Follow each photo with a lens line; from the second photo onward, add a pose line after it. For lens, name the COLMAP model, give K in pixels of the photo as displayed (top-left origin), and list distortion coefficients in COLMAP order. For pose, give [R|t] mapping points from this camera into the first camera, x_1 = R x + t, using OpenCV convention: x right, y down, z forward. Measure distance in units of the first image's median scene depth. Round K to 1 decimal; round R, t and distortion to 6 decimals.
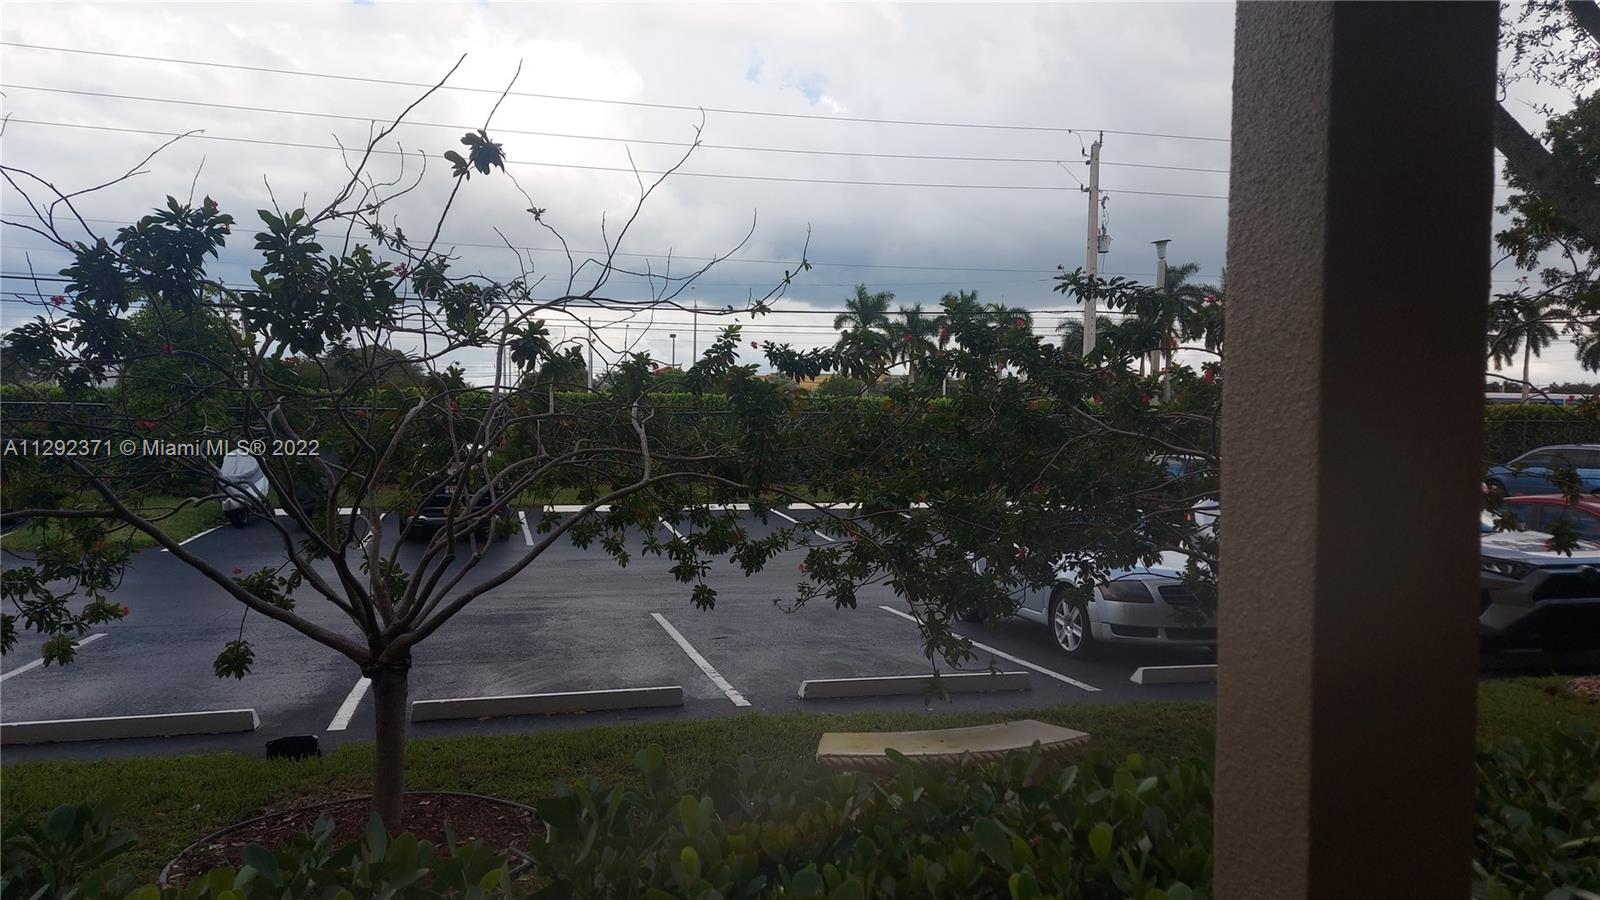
lens RADIAL K [[1121.0, 0, 819.6], [0, 1121.0, 453.0], [0, 0, 1]] dist [0.155100, -0.246098]
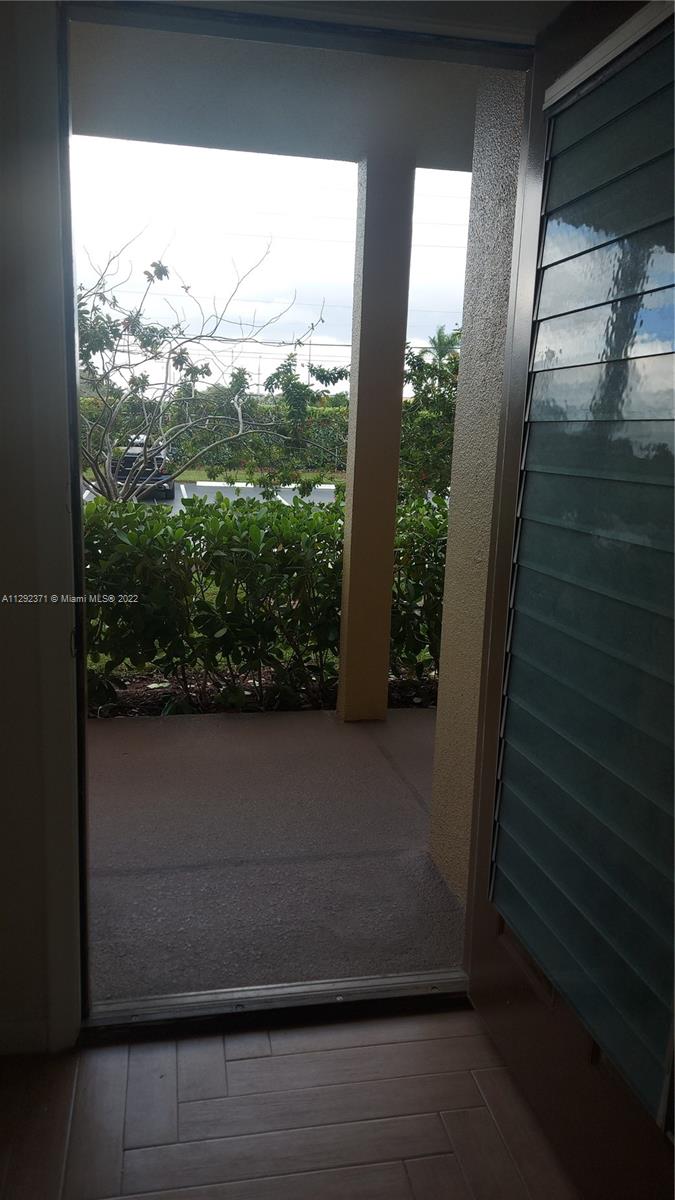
lens RADIAL K [[840.7, 0, 337.5], [0, 840.7, 600.0], [0, 0, 1]] dist [0.155100, -0.246098]
pose [[0.996506, 0.037795, -0.074487, 0.137831], [-0.025090, 0.986032, 0.164658, 0.062136], [0.079670, -0.162213, 0.983534, -0.497808]]
